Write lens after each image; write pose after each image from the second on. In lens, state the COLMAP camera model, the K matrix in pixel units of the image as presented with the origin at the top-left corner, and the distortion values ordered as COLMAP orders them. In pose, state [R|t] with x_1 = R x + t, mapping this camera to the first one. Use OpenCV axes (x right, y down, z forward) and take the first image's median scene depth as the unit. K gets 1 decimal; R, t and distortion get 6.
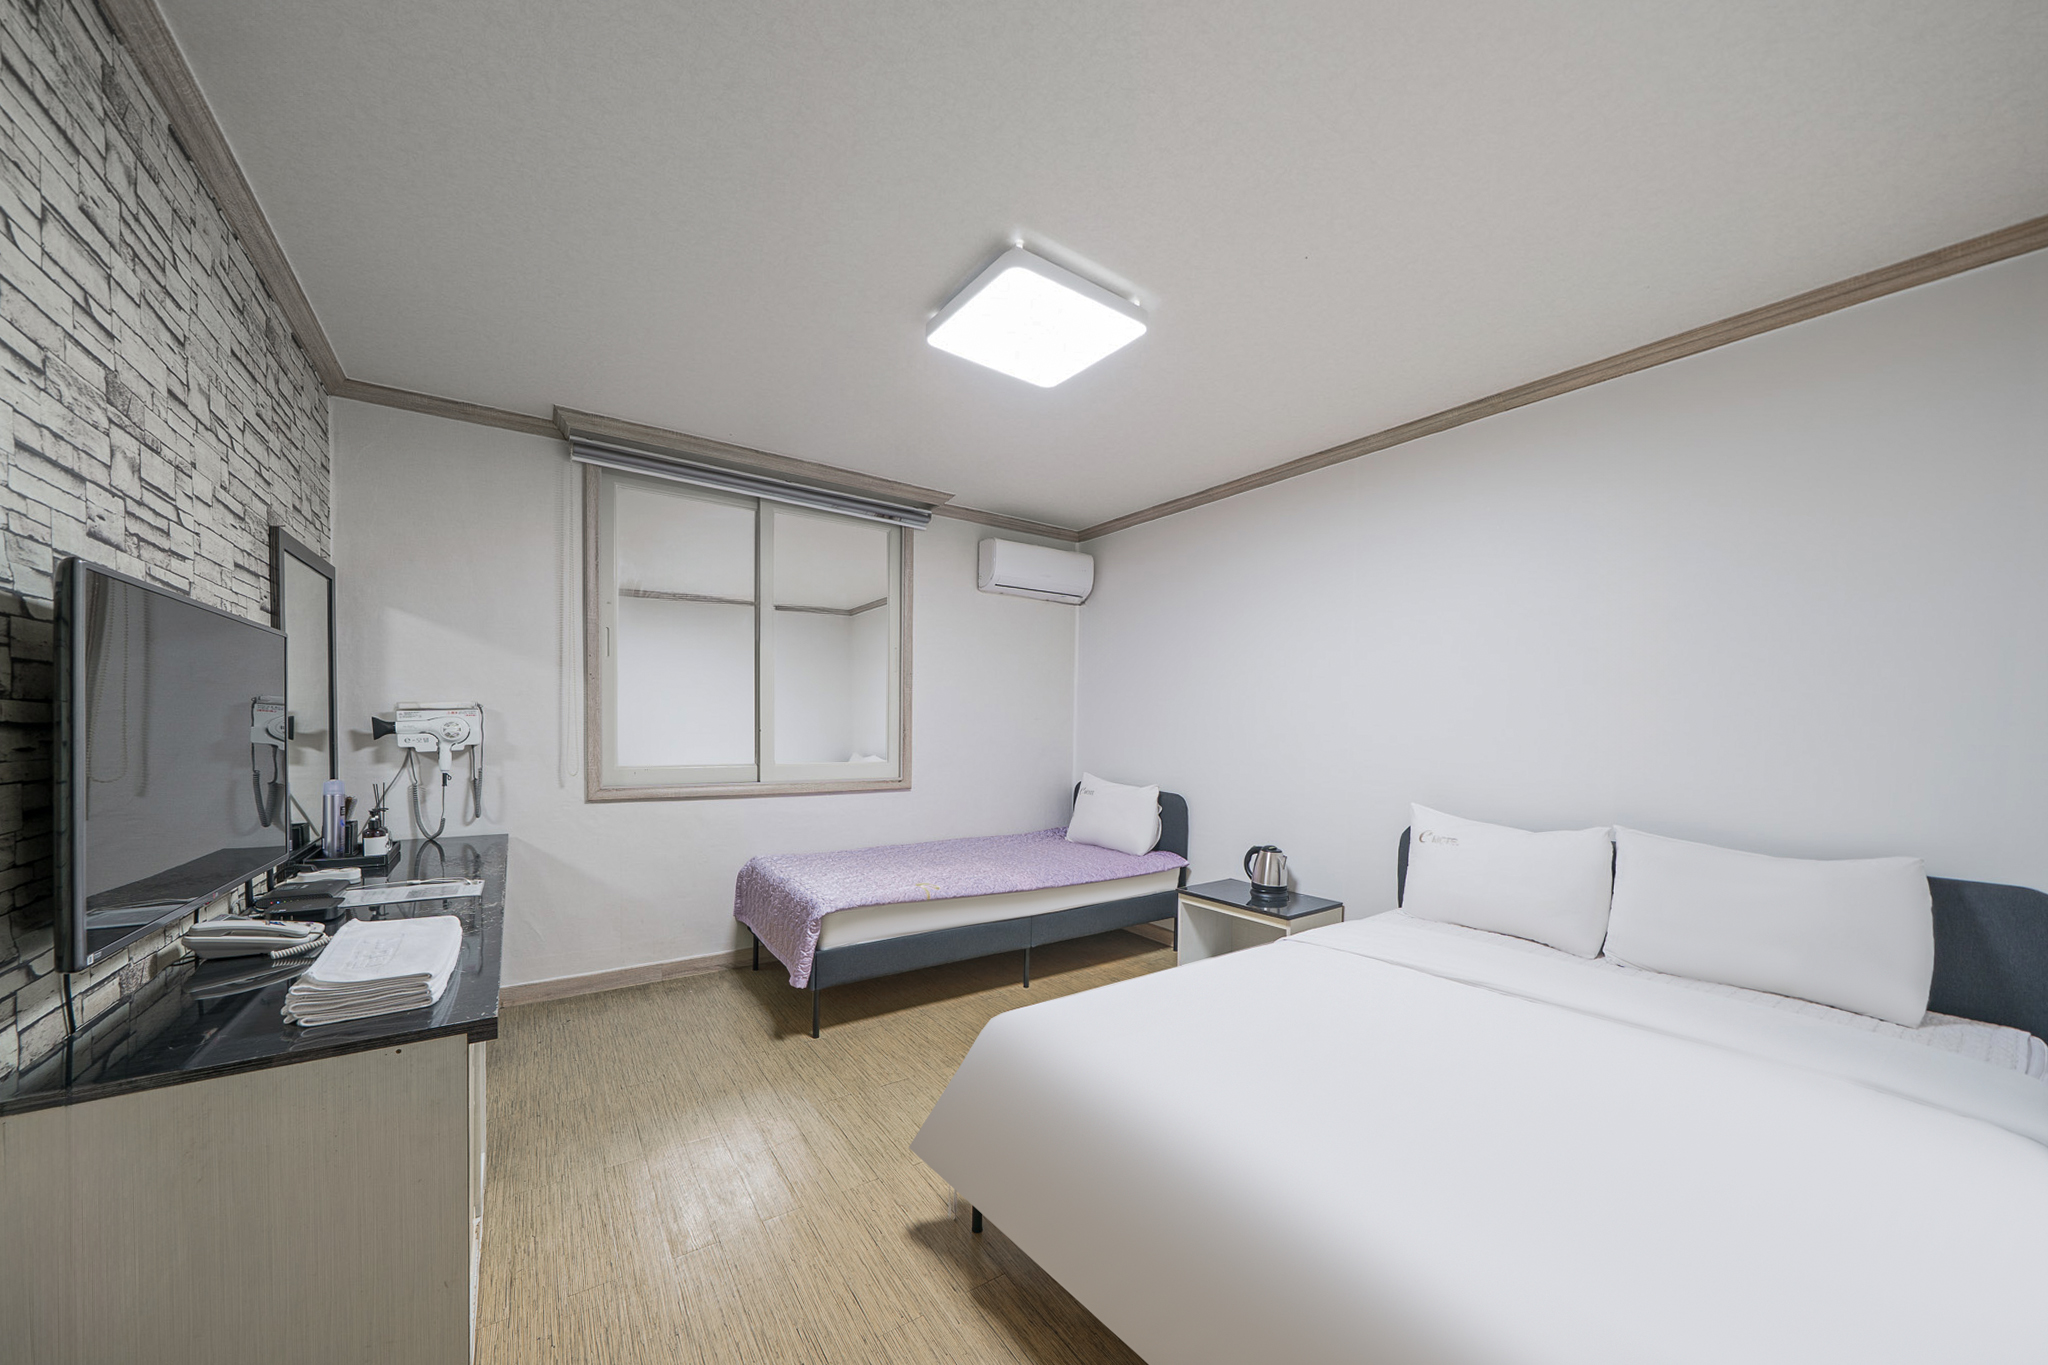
lens RADIAL K [[706.1, 0, 1024.0], [0, 706.1, 682.5], [0, 0, 1]] dist [-0.000881, -0.000170]
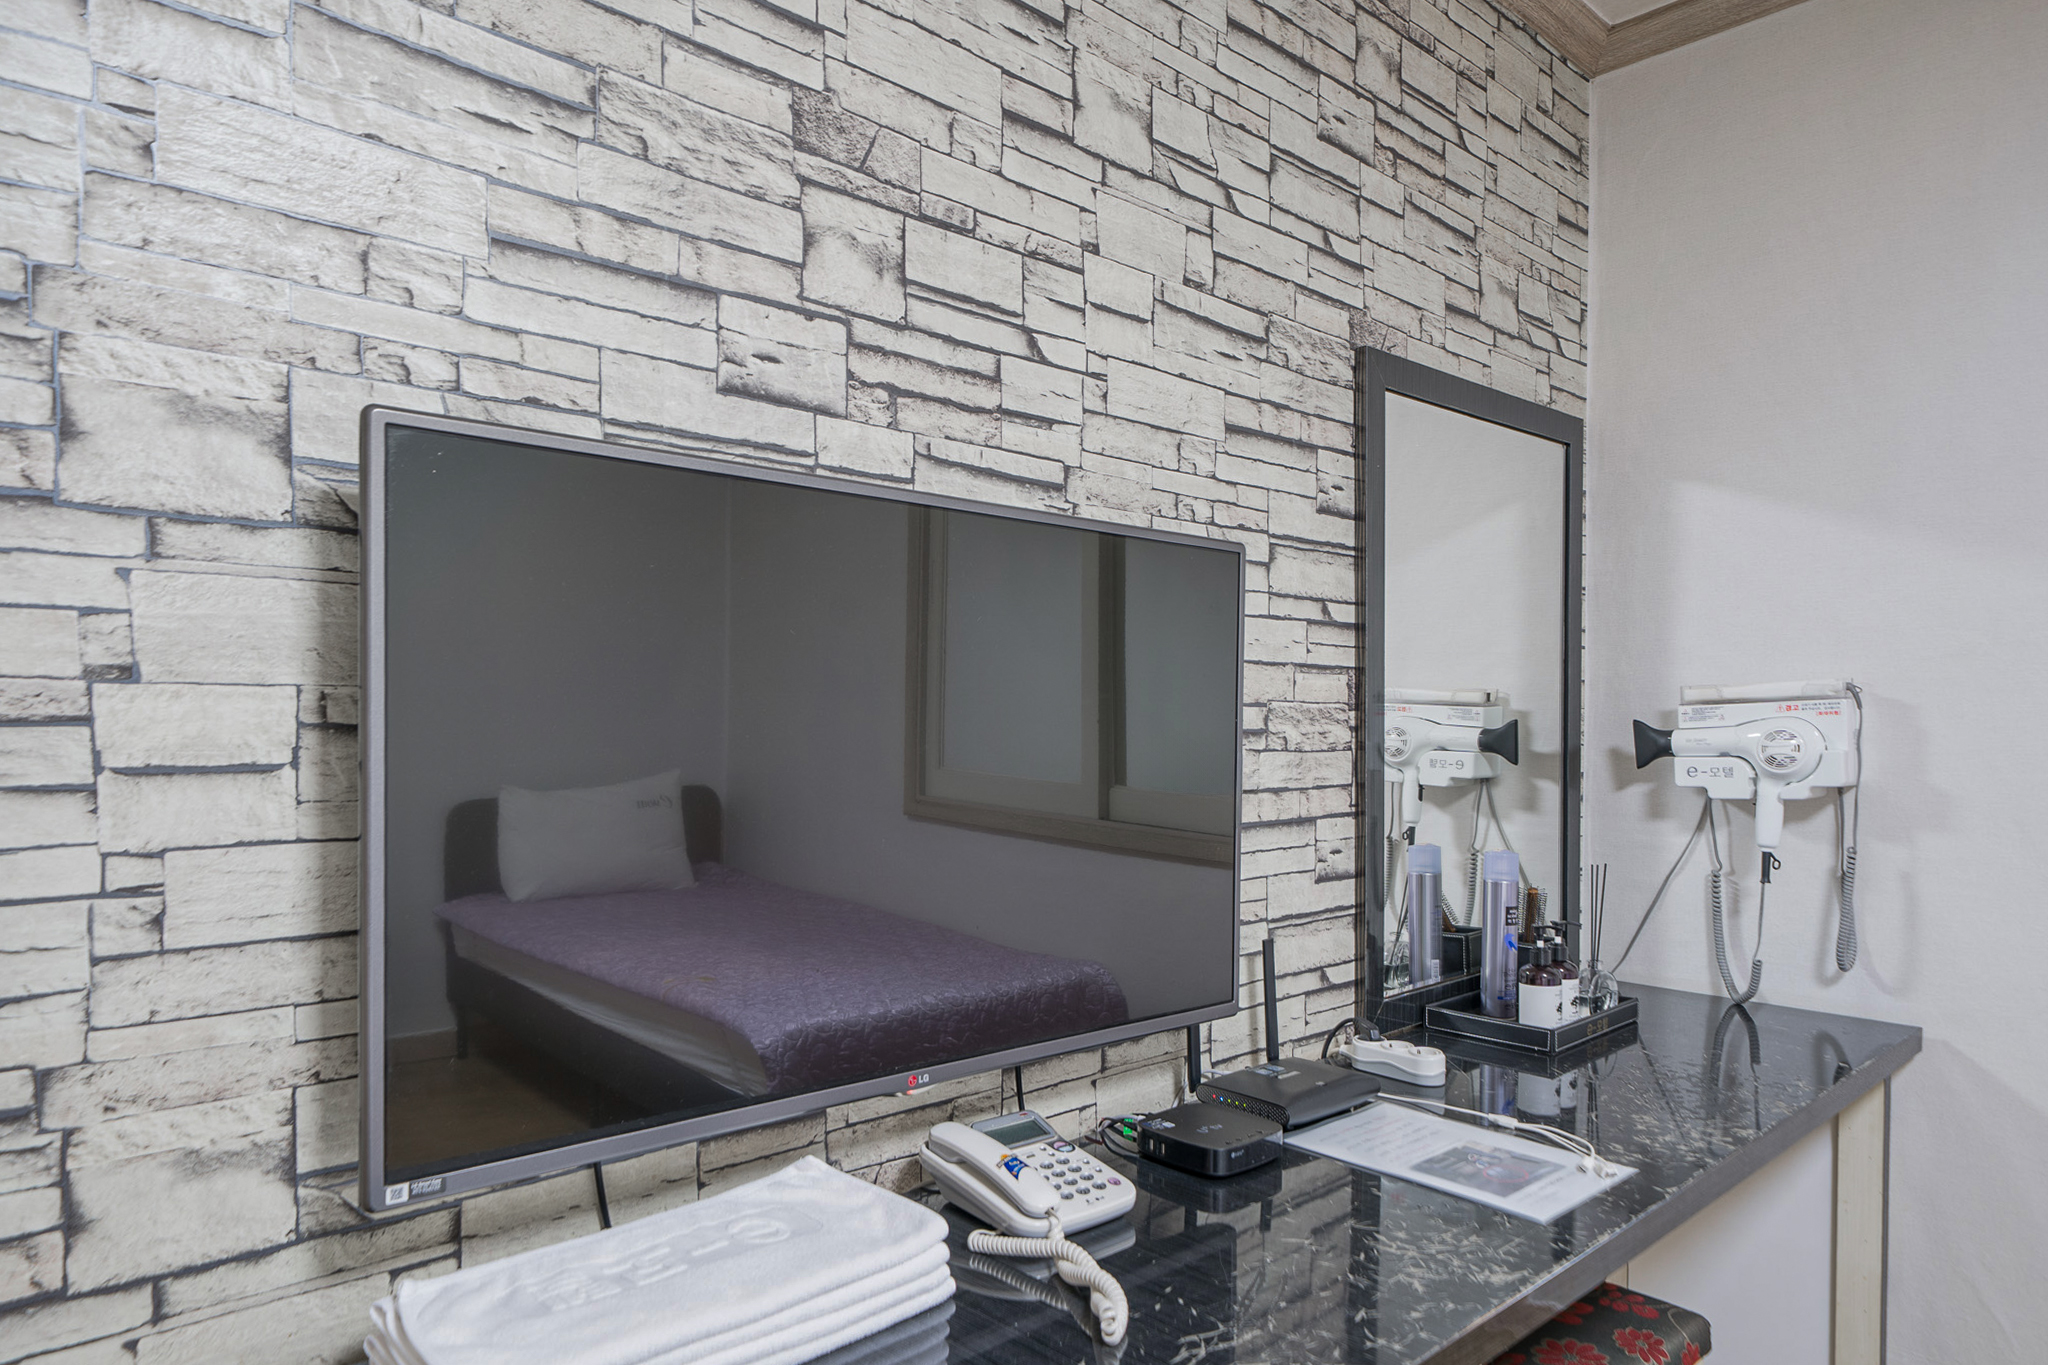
lens RADIAL K [[1248.0, 0, 1023.2], [0, 1248.0, 776.0], [0, 0, 1]] dist [-0.006245, -0.000244]
pose [[0.111382, 0.031340, -0.993283, -0.172472], [0.057647, 0.997616, 0.037941, 0.037089], [0.992104, -0.061485, 0.109310, 0.598532]]
